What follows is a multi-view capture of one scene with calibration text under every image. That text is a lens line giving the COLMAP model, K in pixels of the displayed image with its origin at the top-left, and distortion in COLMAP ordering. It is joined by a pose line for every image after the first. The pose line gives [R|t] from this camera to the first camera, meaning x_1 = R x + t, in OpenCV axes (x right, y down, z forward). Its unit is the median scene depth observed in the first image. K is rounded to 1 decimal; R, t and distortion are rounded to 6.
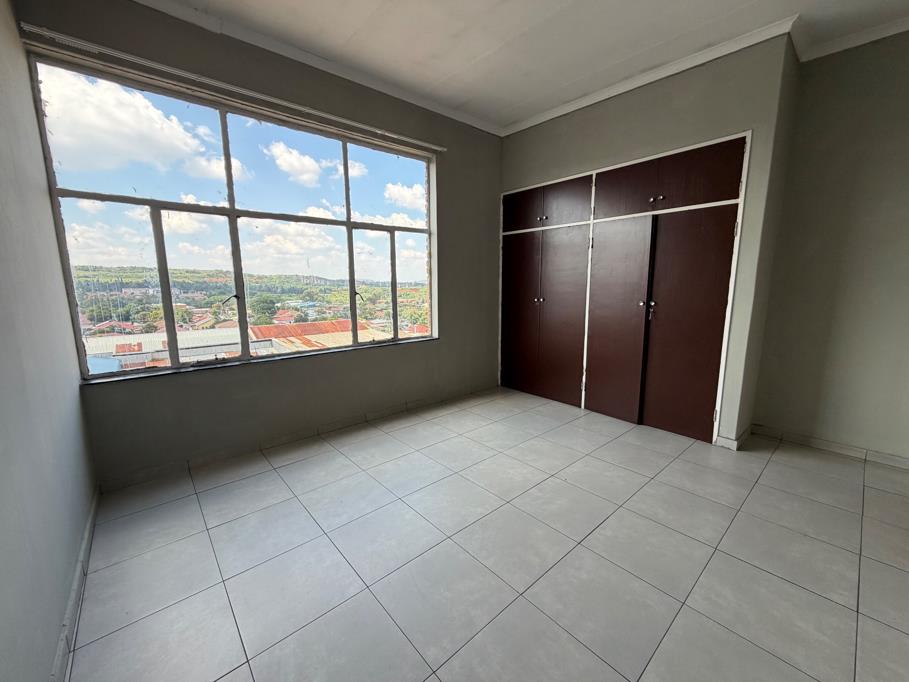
lens RADIAL K [[363.7, 0, 451.8], [0, 363.7, 339.8], [0, 0, 1]] dist [-0.000207, -0.000331]
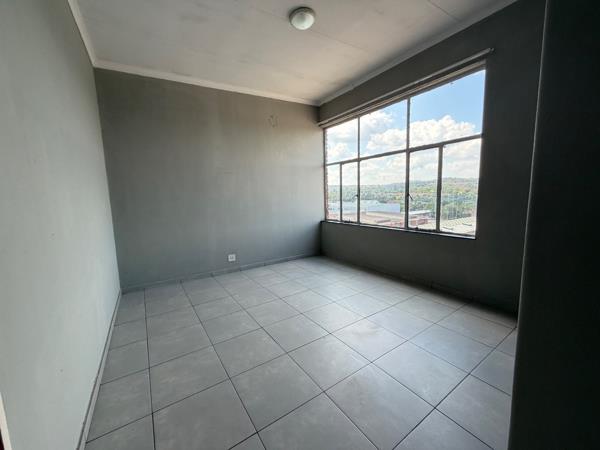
lens RADIAL K [[240.1, 0, 298.2], [0, 240.1, 224.2], [0, 0, 1]] dist [-0.000207, -0.000331]
pose [[-0.129031, 0.138210, -0.981962, 0.904962], [-0.116337, 0.981292, 0.153403, -0.120532], [0.984793, 0.134033, -0.110538, 0.755467]]
